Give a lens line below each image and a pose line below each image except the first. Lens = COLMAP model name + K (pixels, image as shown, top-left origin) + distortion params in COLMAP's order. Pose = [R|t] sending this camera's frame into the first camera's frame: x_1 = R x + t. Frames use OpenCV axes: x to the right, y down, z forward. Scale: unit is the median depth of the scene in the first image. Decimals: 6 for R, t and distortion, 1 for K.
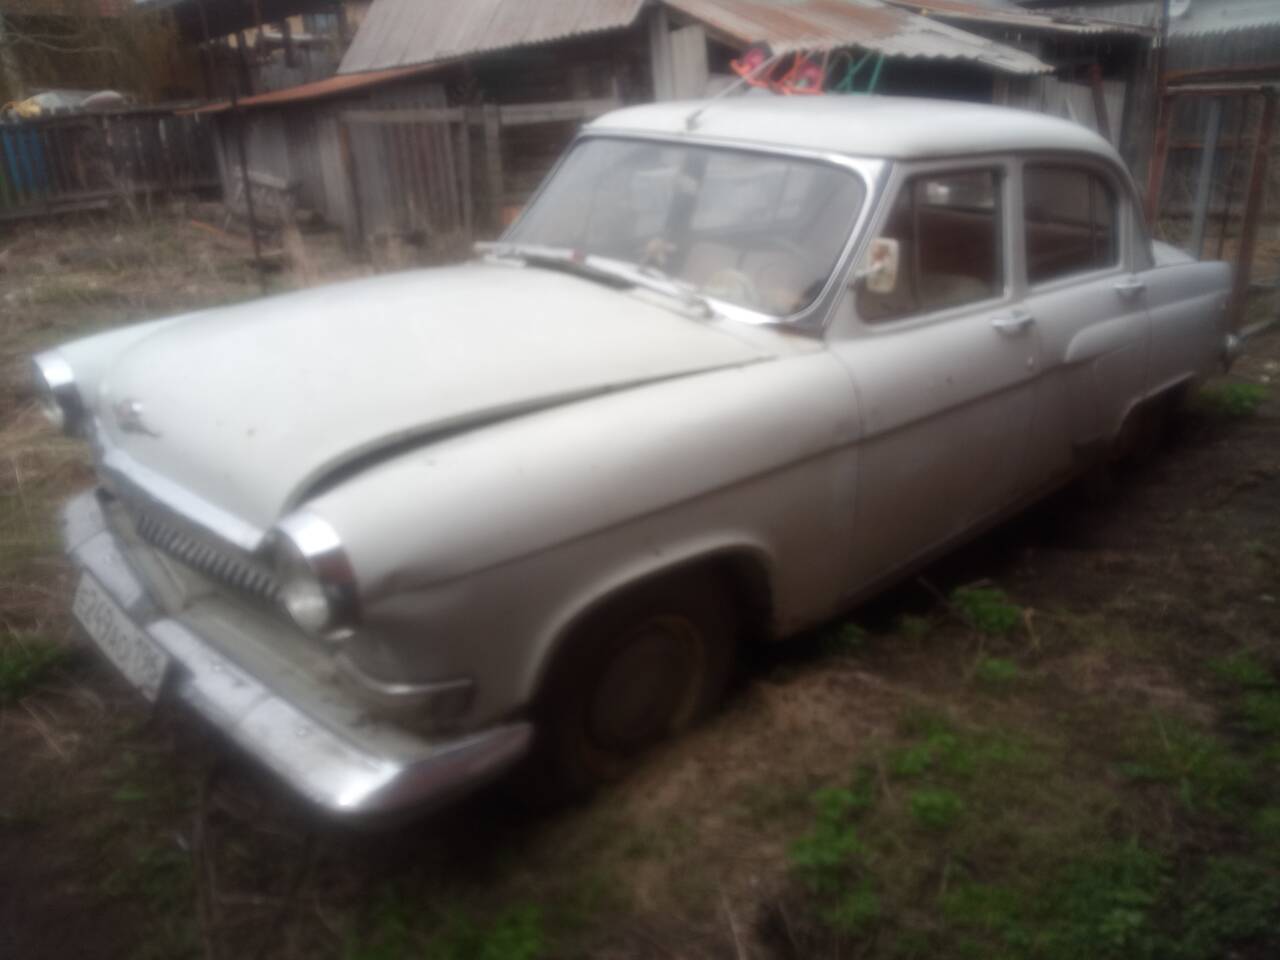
lens RADIAL K [[1030.3, 0, 640.0], [0, 1030.3, 480.0], [0, 0, 1]] dist [0.117297, -0.157637]
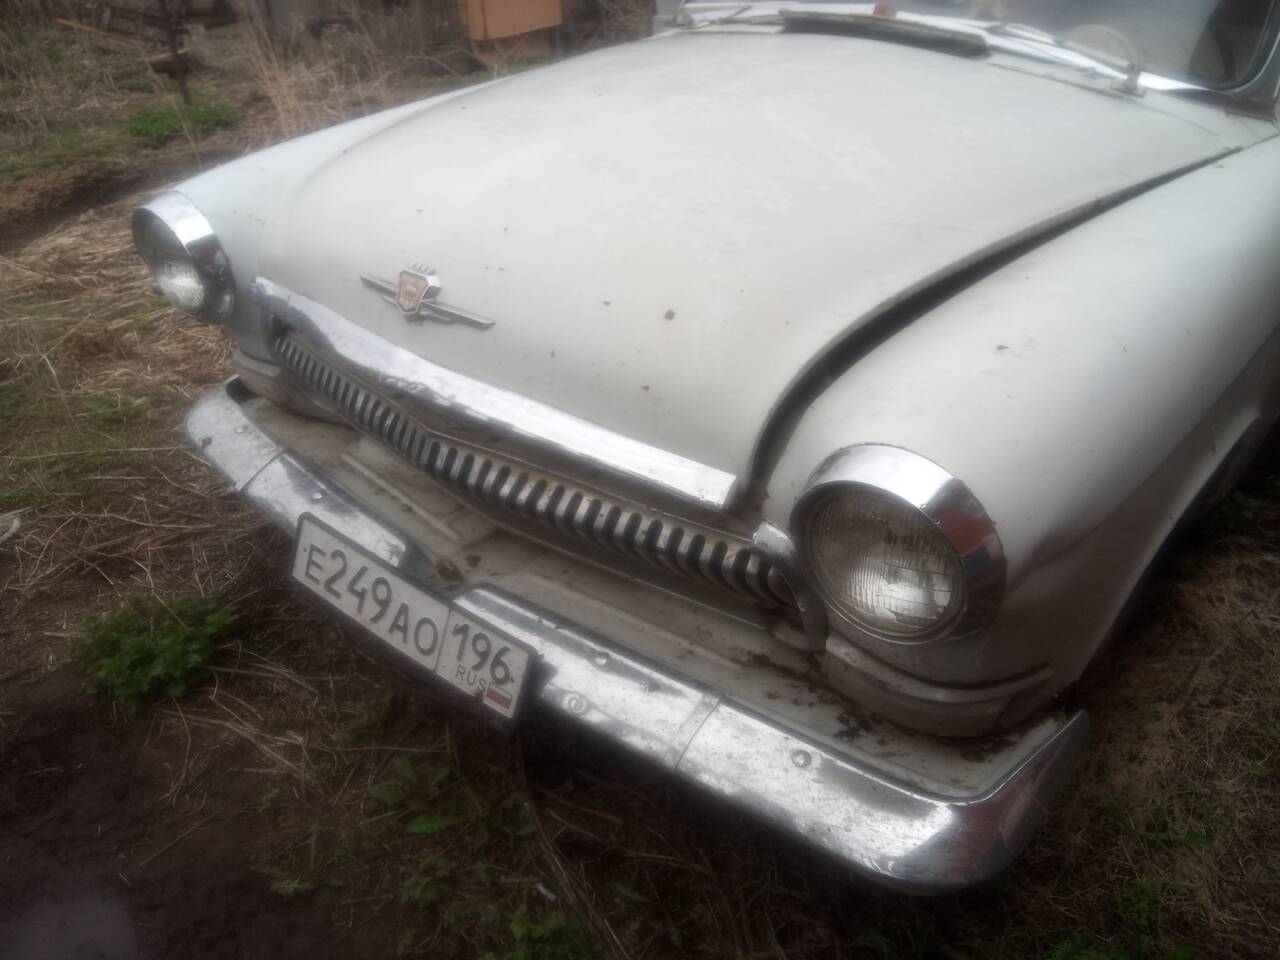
lens RADIAL K [[1030.3, 0, 640.0], [0, 1030.3, 480.0], [0, 0, 1]] dist [0.117297, -0.157637]
pose [[0.991322, -0.081436, 0.103194, -0.388169], [0.061768, 0.981506, 0.181195, -0.051436], [-0.116041, -0.173249, 0.978018, 0.317403]]
